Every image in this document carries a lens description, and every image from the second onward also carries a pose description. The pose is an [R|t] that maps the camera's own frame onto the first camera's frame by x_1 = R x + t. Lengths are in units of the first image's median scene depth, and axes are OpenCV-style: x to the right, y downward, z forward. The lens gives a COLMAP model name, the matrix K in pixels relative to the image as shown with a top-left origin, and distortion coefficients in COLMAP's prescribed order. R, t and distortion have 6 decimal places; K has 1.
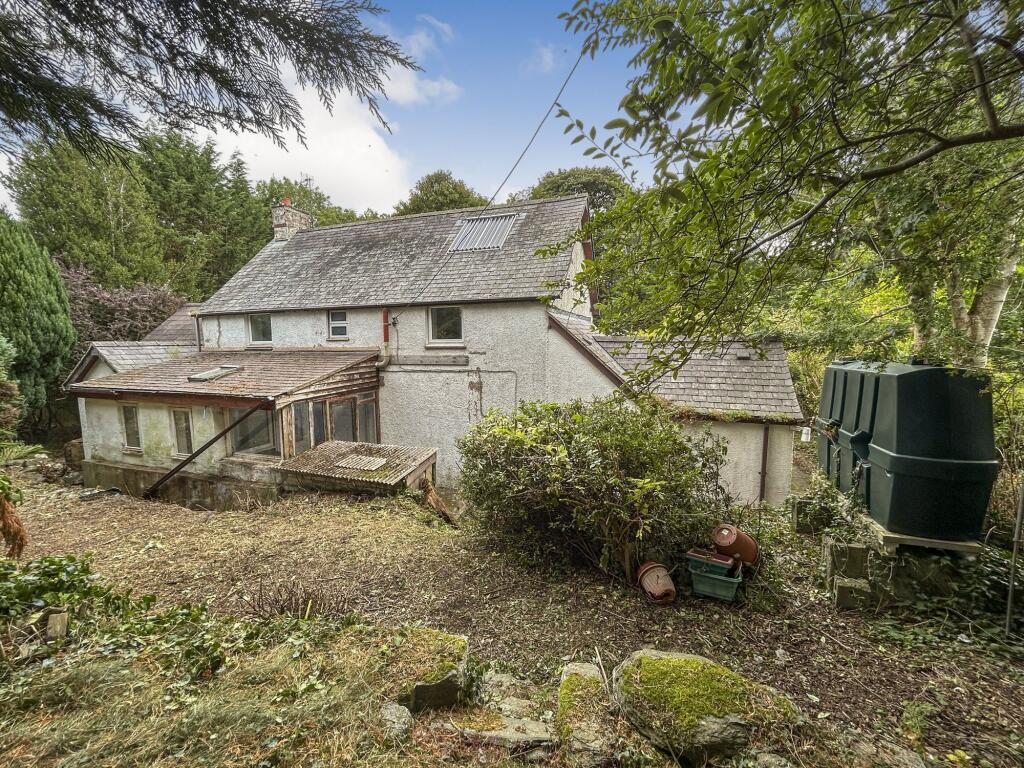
lens RADIAL K [[427.5, 0, 510.7], [0, 427.5, 386.7], [0, 0, 1]] dist [0.001369, 0.000904]
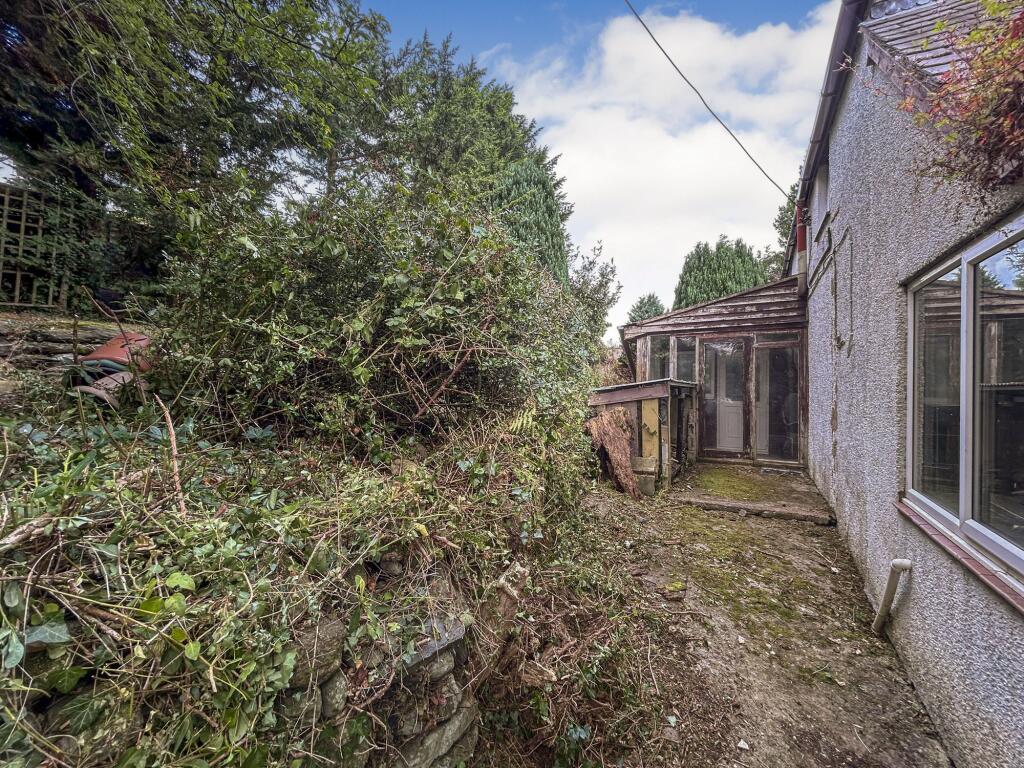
lens RADIAL K [[427.5, 0, 512.7], [0, 427.5, 384.1], [0, 0, 1]] dist [0.001369, 0.000904]
pose [[-0.151372, 0.004076, -0.988469, 0.468668], [-0.124539, 0.991944, 0.023162, 0.148795], [0.980600, 0.126609, -0.149645, 0.750281]]
